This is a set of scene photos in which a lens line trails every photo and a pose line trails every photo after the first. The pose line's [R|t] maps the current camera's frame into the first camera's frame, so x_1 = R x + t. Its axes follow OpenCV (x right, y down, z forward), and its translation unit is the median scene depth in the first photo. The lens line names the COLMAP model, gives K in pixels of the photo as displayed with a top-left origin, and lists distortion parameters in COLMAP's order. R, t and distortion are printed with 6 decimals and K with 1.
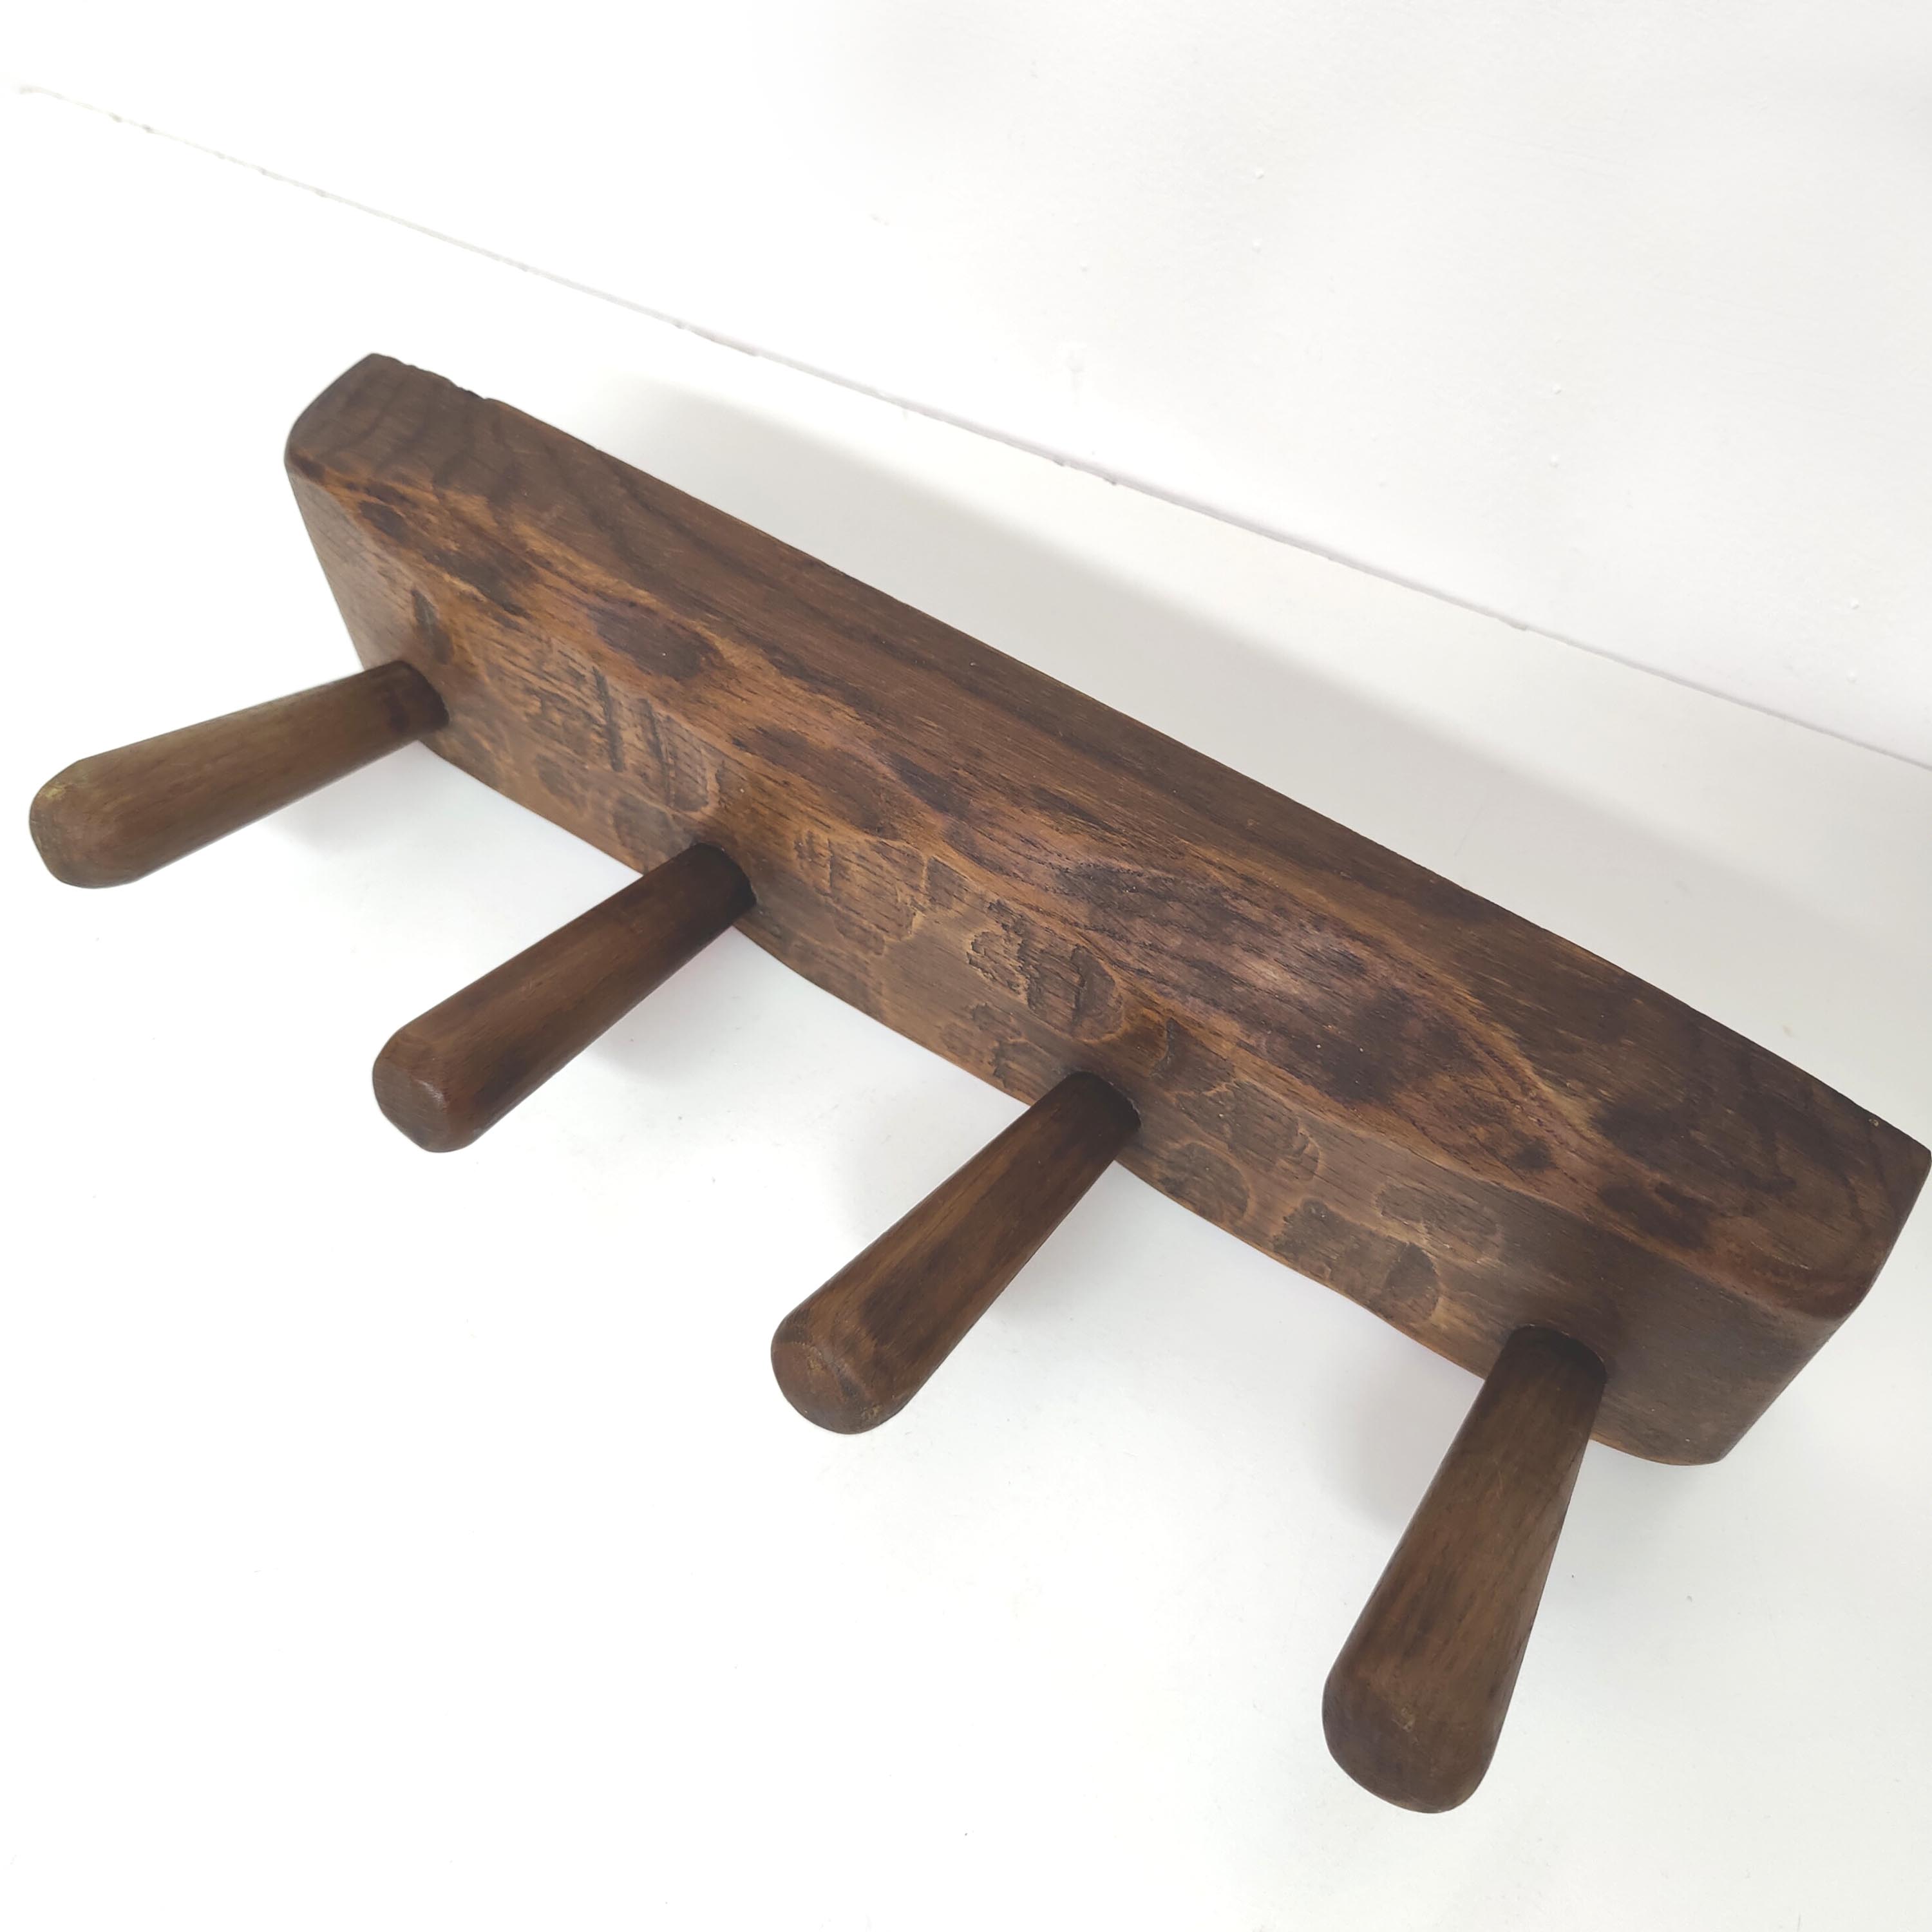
lens RADIAL K [[1893.8, 0, 961.0], [0, 1893.8, 929.5], [0, 0, 1]] dist [-0.005421, 0.004006]
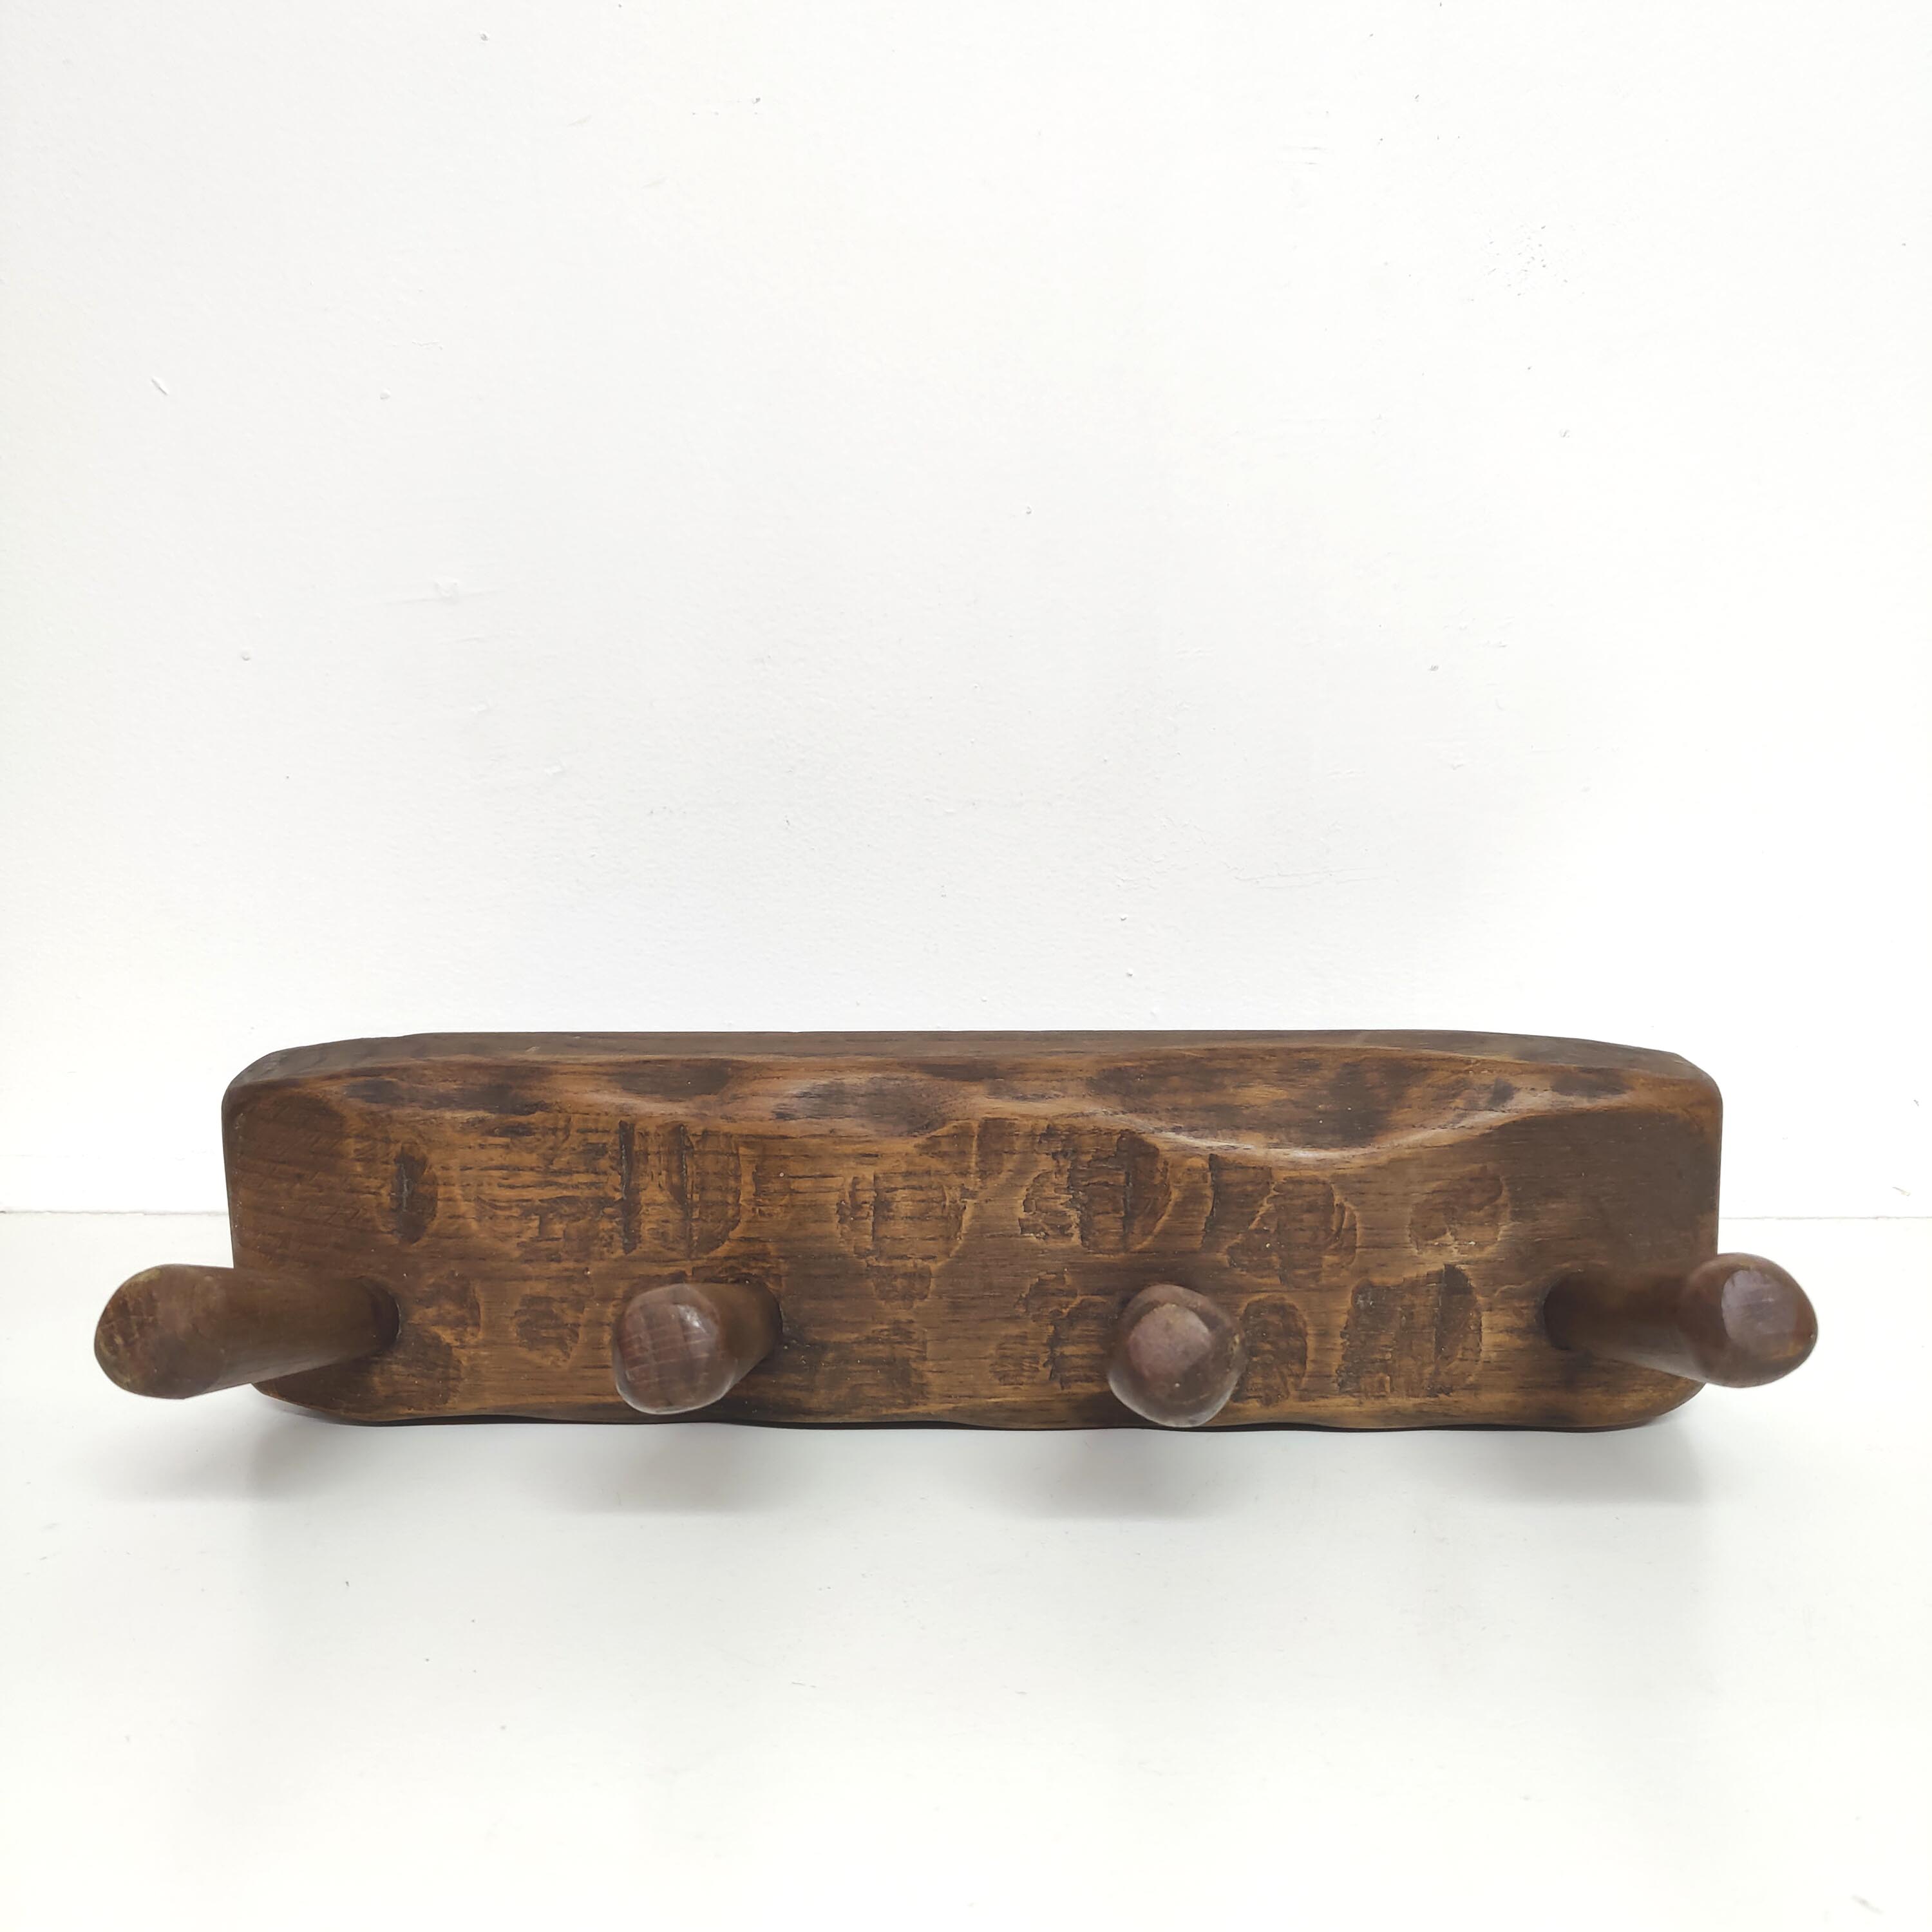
lens RADIAL K [[1893.8, 0, 961.0], [0, 1893.8, 929.5], [0, 0, 1]] dist [-0.005421, 0.004006]
pose [[0.840037, -0.094014, 0.534321, -0.689716], [0.446804, 0.678535, -0.583058, 0.604359], [-0.307740, 0.728527, 0.612001, 0.155084]]
